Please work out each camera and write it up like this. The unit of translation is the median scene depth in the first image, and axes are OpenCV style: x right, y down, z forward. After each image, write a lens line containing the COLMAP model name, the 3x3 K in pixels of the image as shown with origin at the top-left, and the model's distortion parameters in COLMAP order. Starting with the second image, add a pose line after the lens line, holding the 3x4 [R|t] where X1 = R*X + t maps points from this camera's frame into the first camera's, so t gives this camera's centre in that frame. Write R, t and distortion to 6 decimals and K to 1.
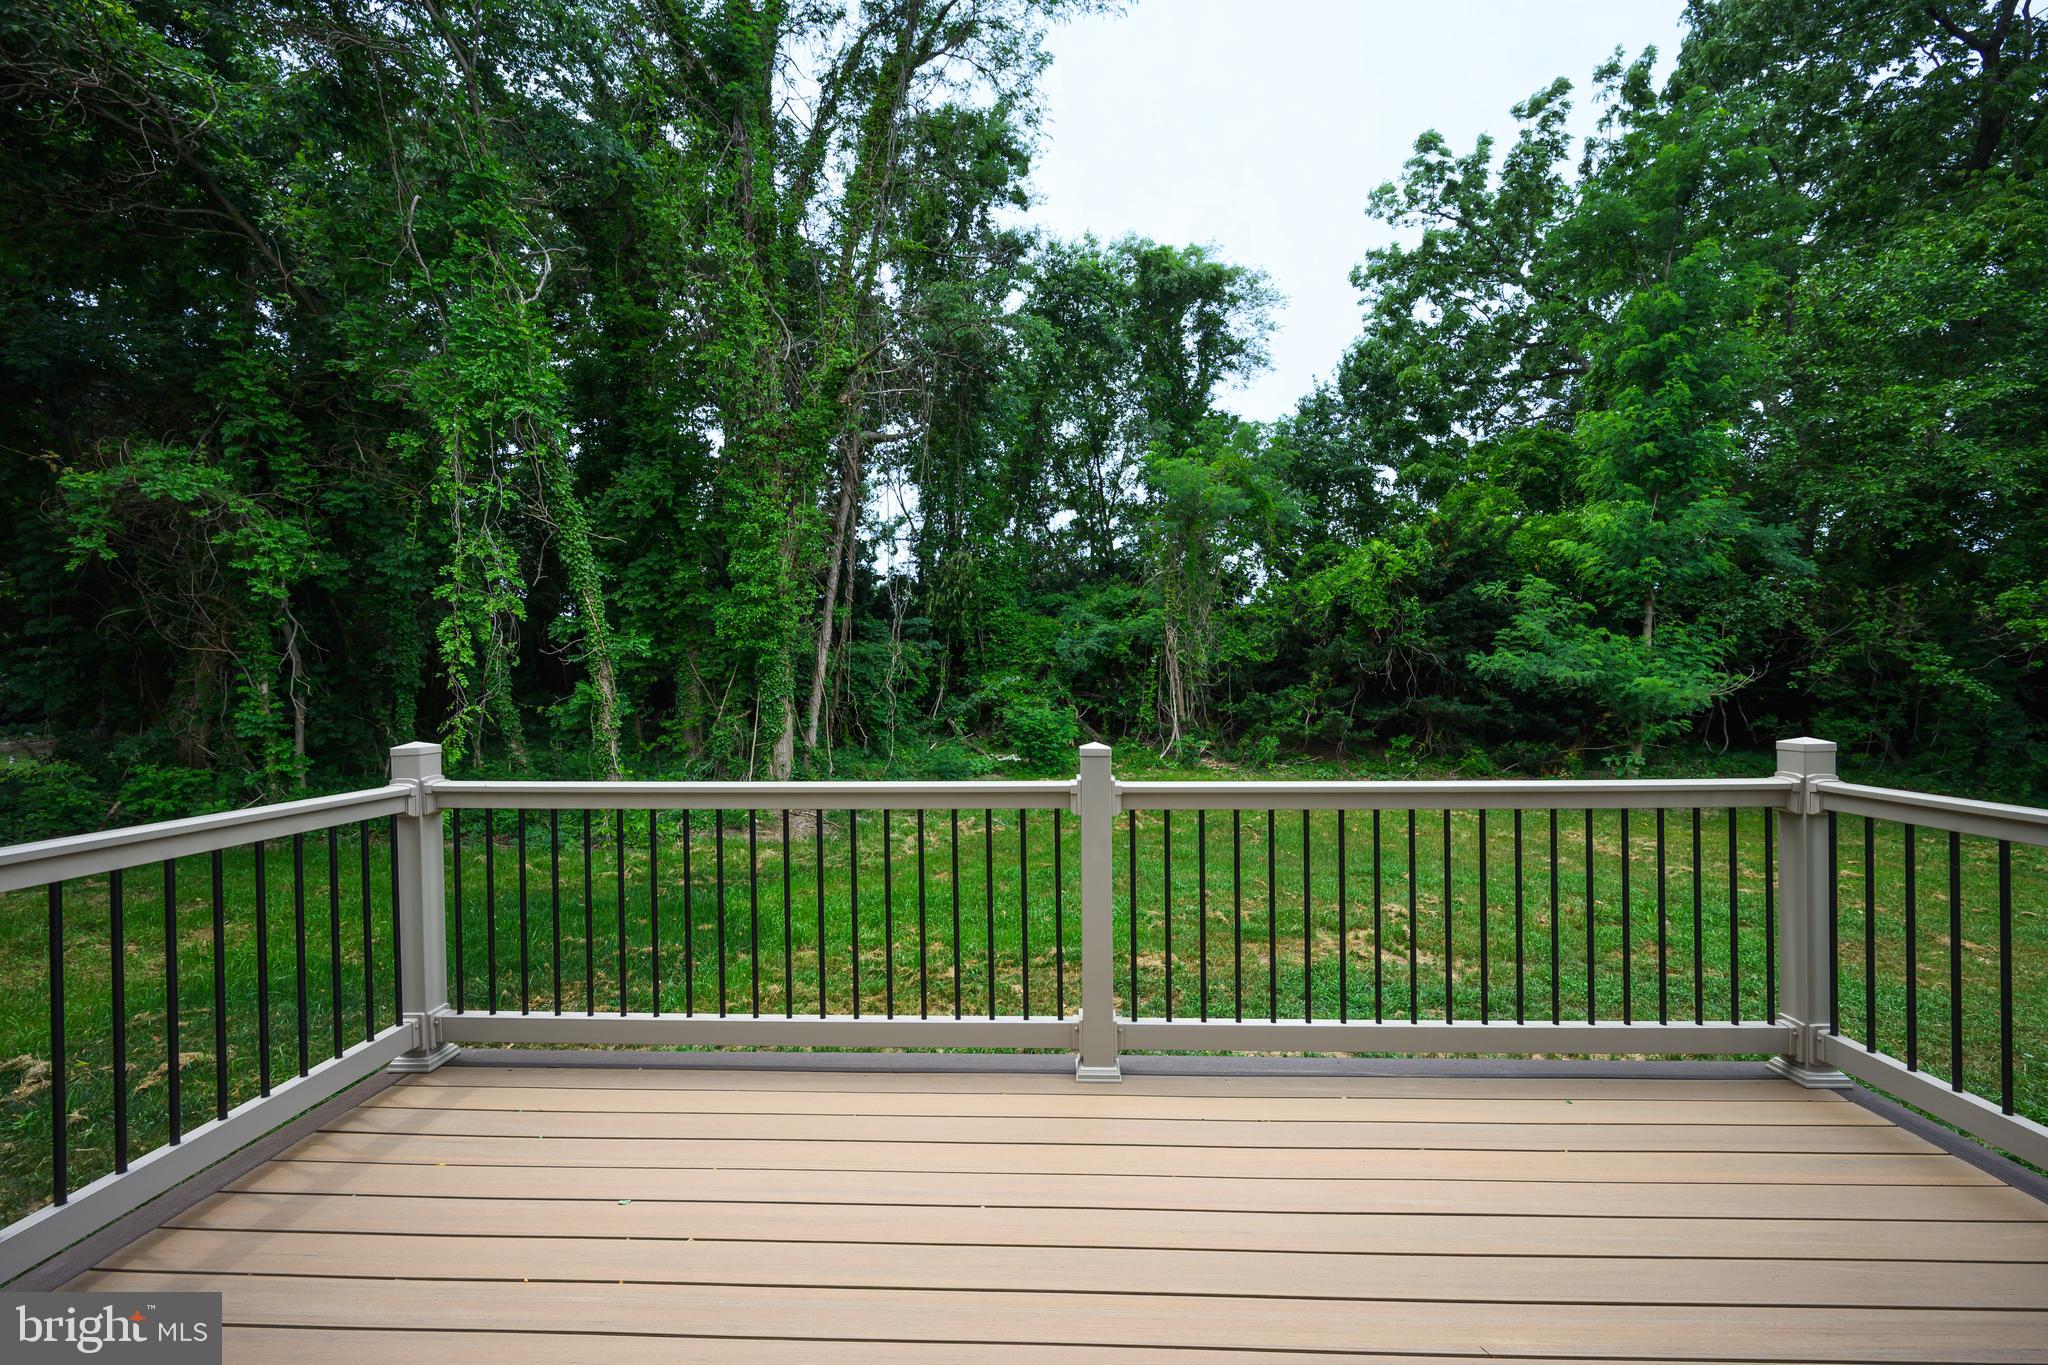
lens RADIAL K [[795.5, 0, 1038.3], [0, 795.5, 683.6], [0, 0, 1]] dist [0.000291, 0.000546]
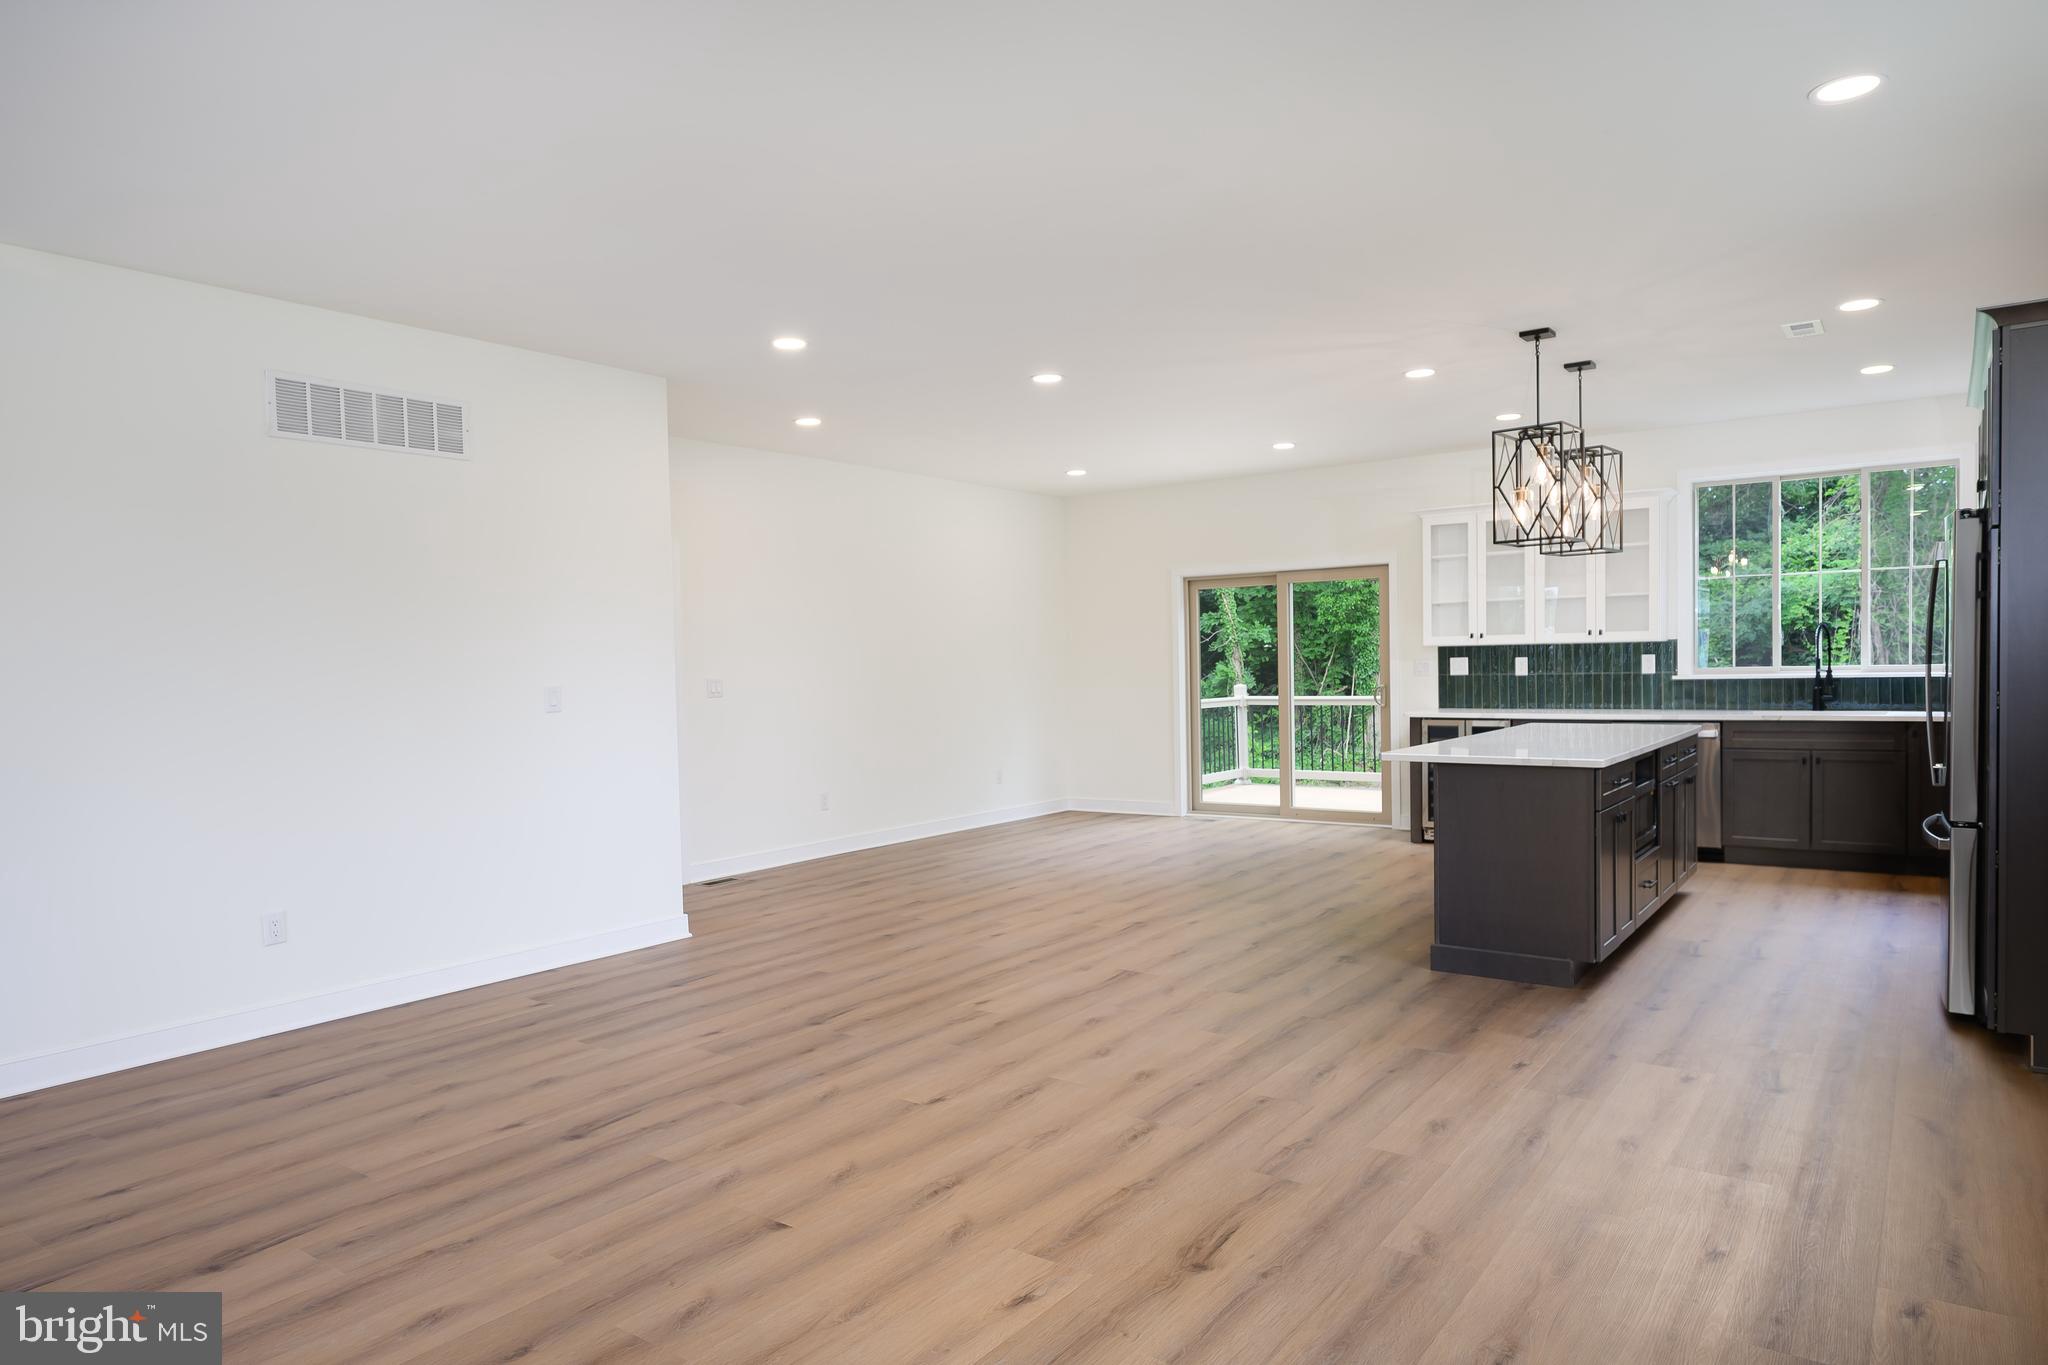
lens RADIAL K [[1231.4, 0, 1033.5], [0, 1231.4, 696.8], [0, 0, 1]] dist [0.003164, 0.002287]
pose [[0.822106, 0.000440, -0.569334, 0.284929], [0.018401, 0.999457, 0.027342, -0.006654], [0.569036, -0.032954, 0.821652, -0.737060]]
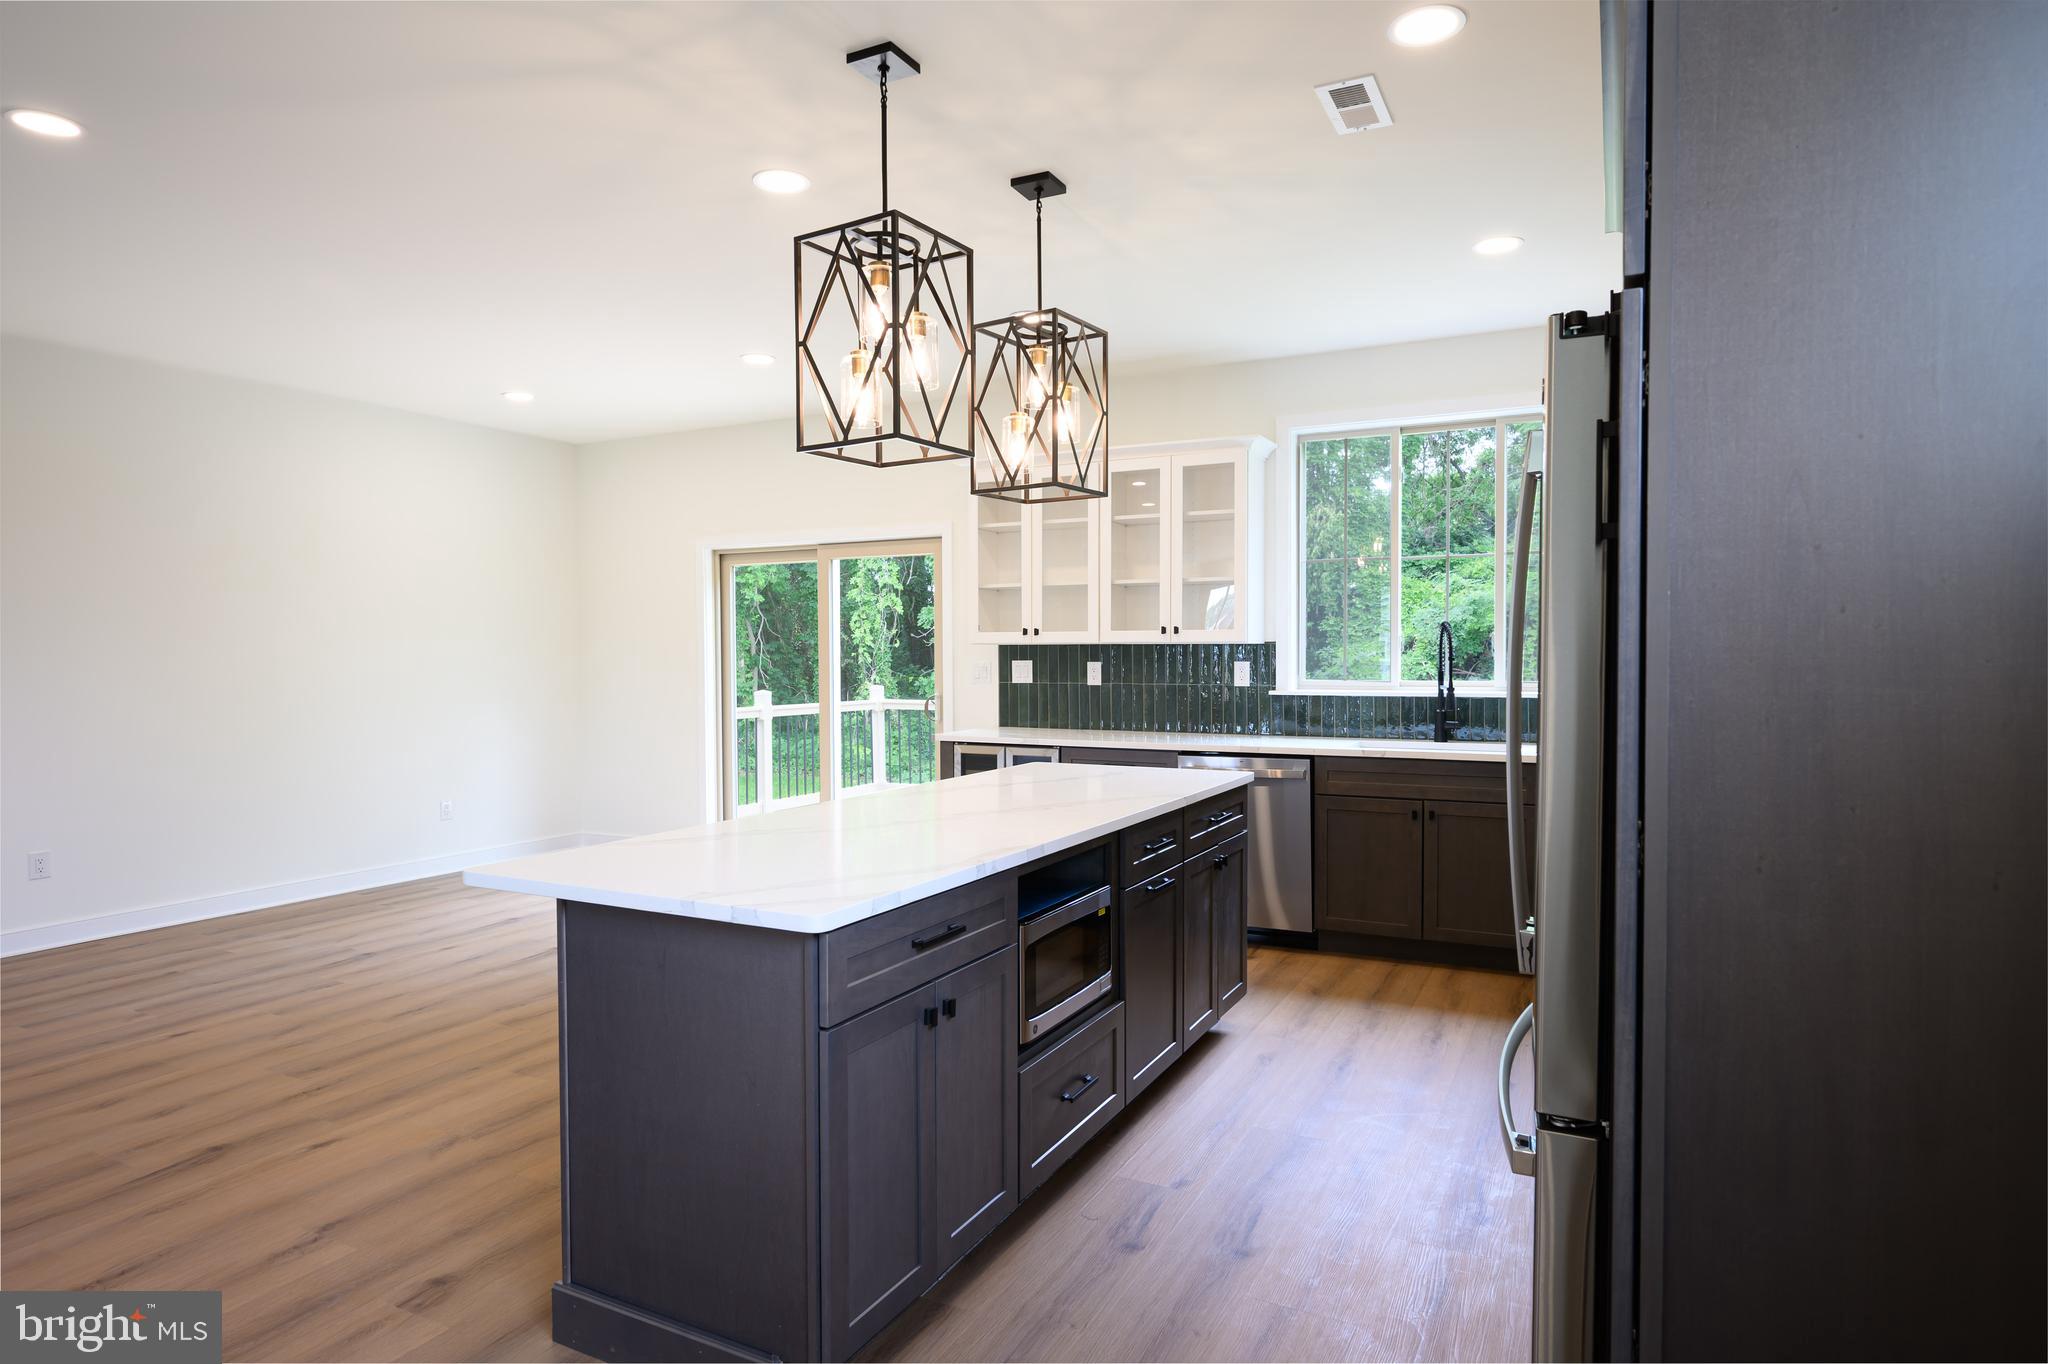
lens RADIAL K [[1131.3, 0, 1037.2], [0, 1131.3, 673.2], [0, 0, 1]] dist [0.001902, -0.000449]
pose [[0.901971, 0.006946, -0.431742, 0.300440], [0.000748, 0.999844, 0.017648, -0.008185], [0.431797, -0.016241, 0.901825, -0.486388]]
